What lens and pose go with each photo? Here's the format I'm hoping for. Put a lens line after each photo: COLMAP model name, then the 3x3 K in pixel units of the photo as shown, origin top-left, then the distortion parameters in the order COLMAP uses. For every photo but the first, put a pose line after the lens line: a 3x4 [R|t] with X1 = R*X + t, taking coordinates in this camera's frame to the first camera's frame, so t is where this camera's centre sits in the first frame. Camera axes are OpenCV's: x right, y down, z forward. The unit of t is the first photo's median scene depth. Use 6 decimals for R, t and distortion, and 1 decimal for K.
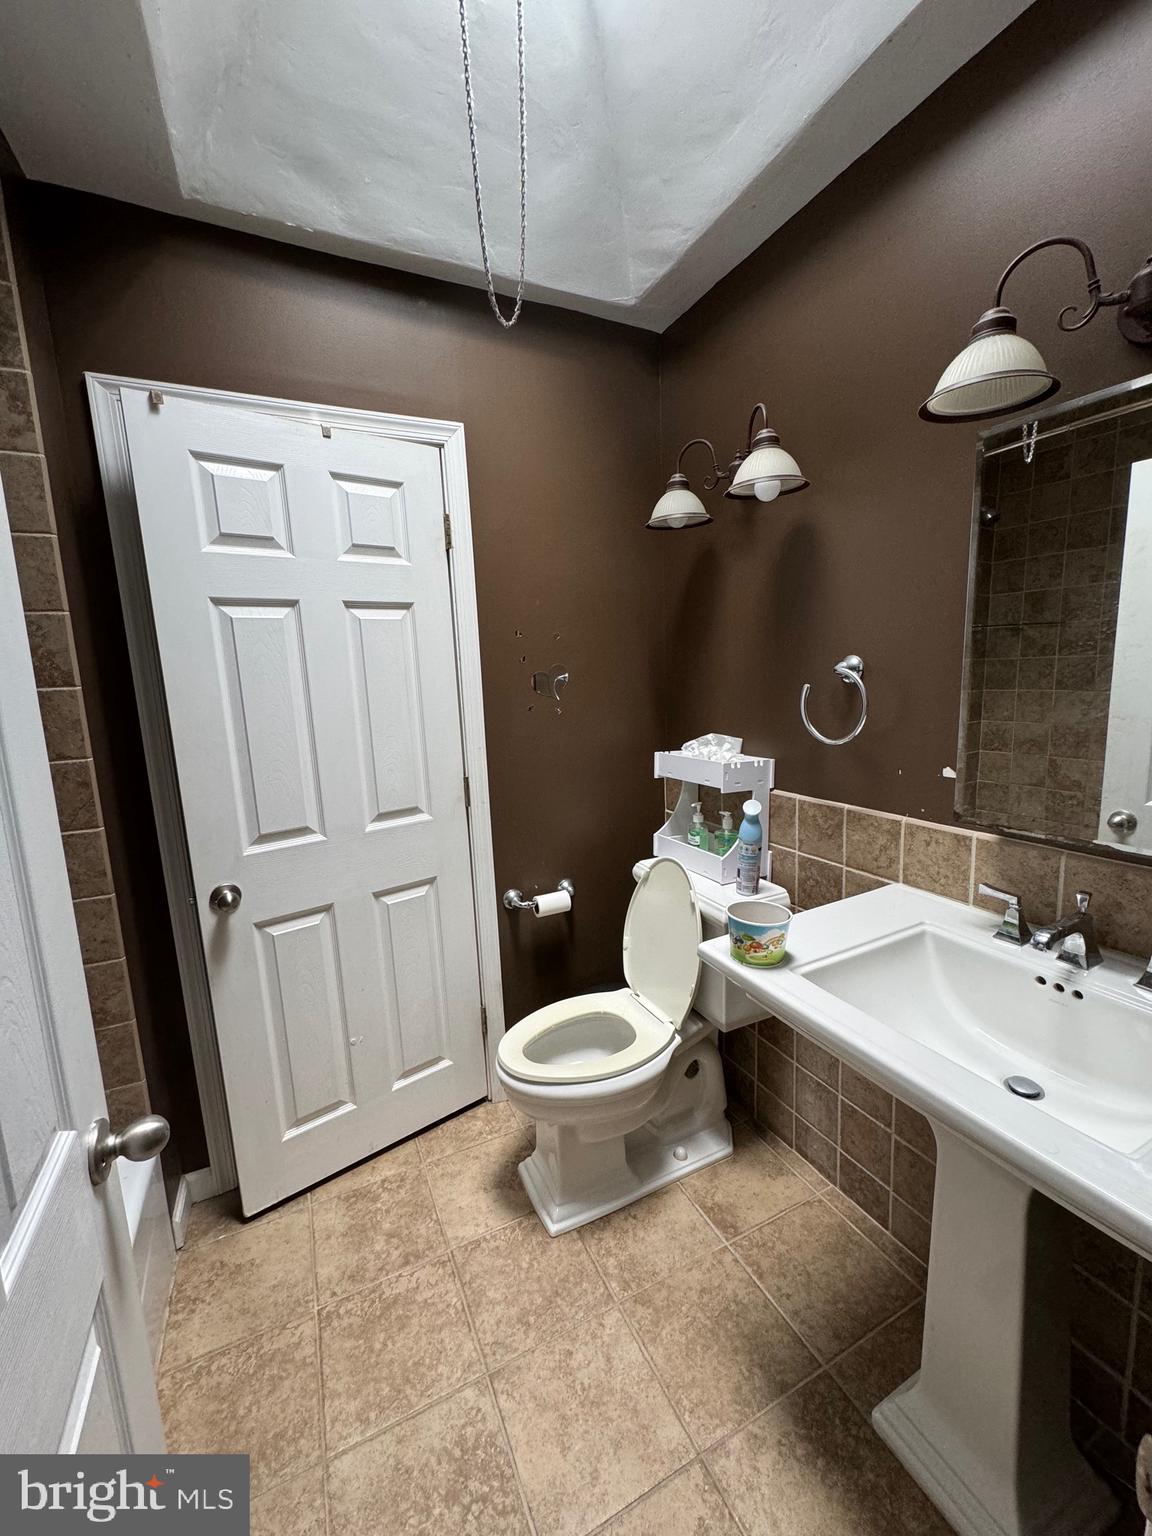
lens RADIAL K [[610.3, 0, 579.7], [0, 610.3, 762.2], [0, 0, 1]] dist [0.000144, -0.000539]
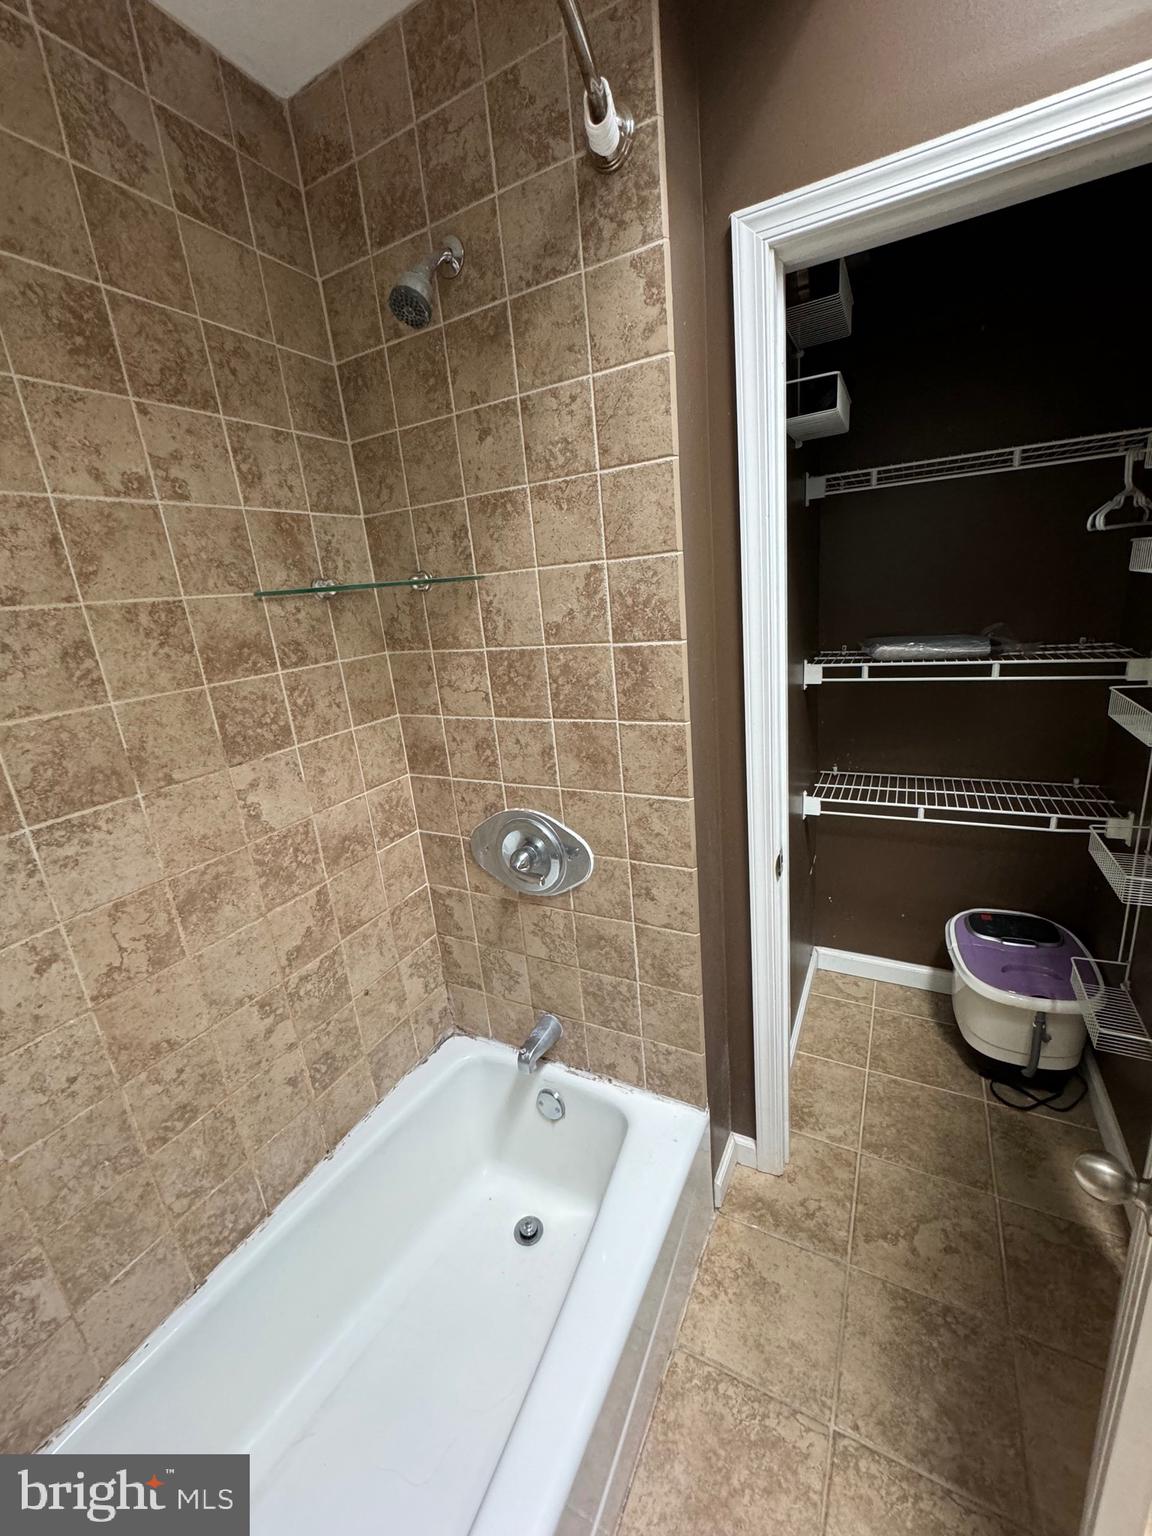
lens RADIAL K [[610.3, 0, 582.3], [0, 610.3, 765.0], [0, 0, 1]] dist [0.000144, -0.000539]
pose [[0.594362, 0.209262, -0.776494, -0.202467], [-0.052486, 0.973587, 0.222203, -0.140851], [0.802483, -0.091314, 0.589646, 0.367720]]
